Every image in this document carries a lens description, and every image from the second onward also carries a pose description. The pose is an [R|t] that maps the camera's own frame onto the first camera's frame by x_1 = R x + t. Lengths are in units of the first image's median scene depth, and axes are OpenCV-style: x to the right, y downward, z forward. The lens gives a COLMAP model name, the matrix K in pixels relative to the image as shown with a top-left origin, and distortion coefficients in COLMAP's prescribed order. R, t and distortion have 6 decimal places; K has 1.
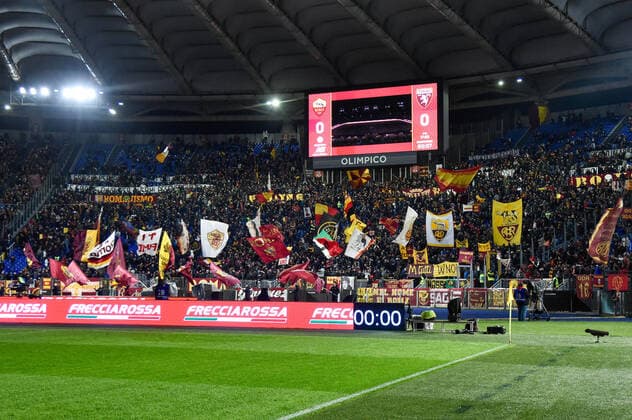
lens RADIAL K [[746.0, 0, 316.0], [0, 746.0, 210.0], [0, 0, 1]] dist [-0.016230, -0.023135]
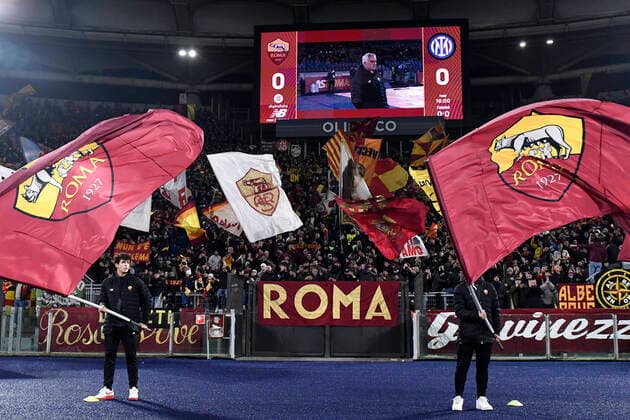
lens RADIAL K [[743.6, 0, 315.0], [0, 743.6, 210.0], [0, 0, 1]] dist [-0.016230, -0.023135]
pose [[0.968140, 0.051254, 0.245109, -0.120531], [-0.038694, 0.997693, -0.055787, 0.041059], [-0.247403, 0.044525, 0.967889, 0.352075]]
